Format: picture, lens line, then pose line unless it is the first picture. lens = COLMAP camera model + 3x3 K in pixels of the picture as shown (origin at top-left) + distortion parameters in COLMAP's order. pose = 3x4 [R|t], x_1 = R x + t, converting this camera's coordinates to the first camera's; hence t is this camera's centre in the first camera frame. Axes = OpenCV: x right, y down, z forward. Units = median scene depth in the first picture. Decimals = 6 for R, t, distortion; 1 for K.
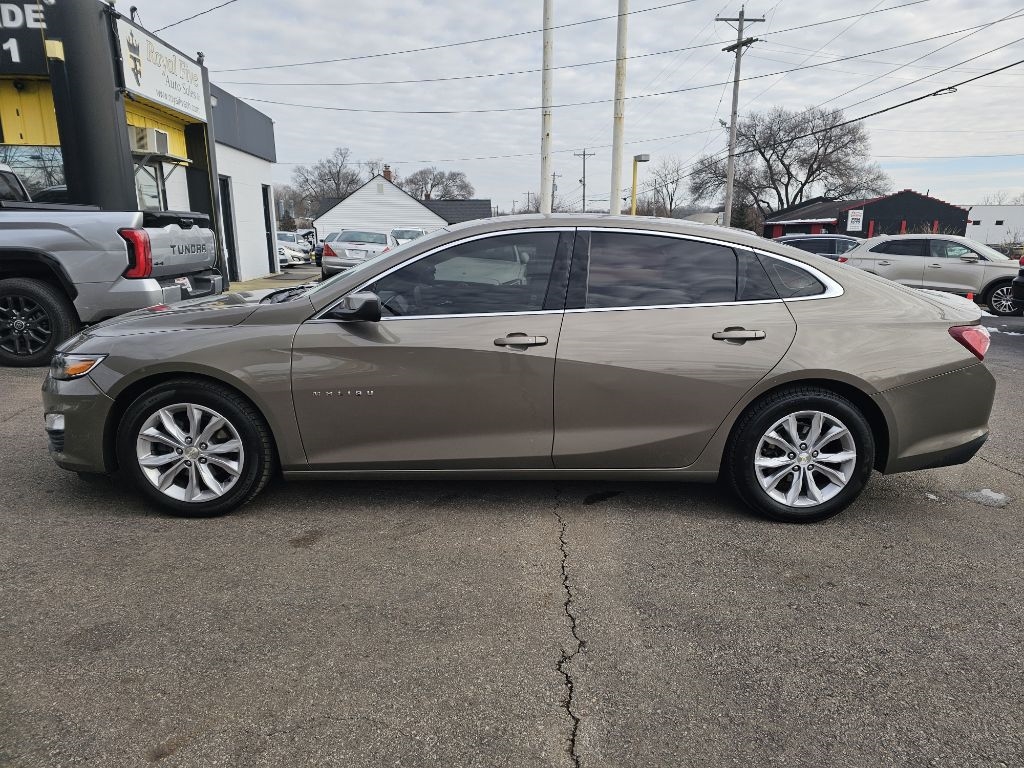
lens RADIAL K [[730.7, 0, 510.3], [0, 730.7, 391.4], [0, 0, 1]] dist [0.052186, -0.029743]
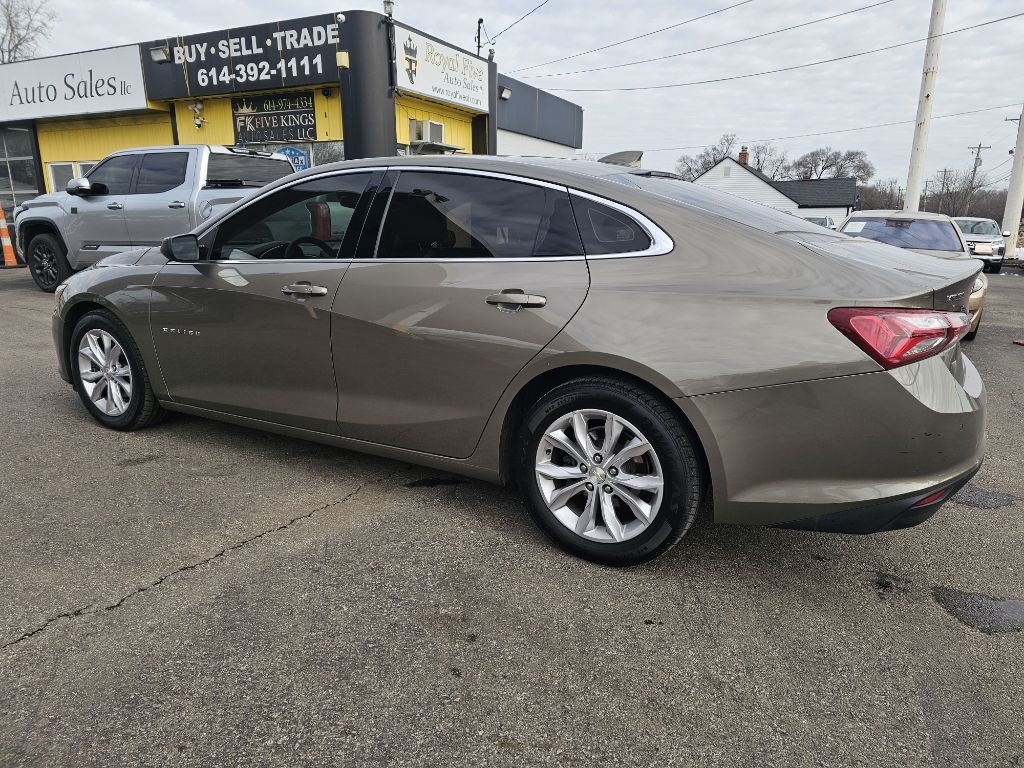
lens RADIAL K [[703.8, 0, 510.5], [0, 703.8, 386.6], [0, 0, 1]] dist [0.060891, -0.041528]
pose [[0.845288, 0.119681, -0.520734, 0.299160], [-0.113274, 0.992578, 0.044252, -0.007723], [0.522165, 0.021580, 0.852571, 0.156720]]
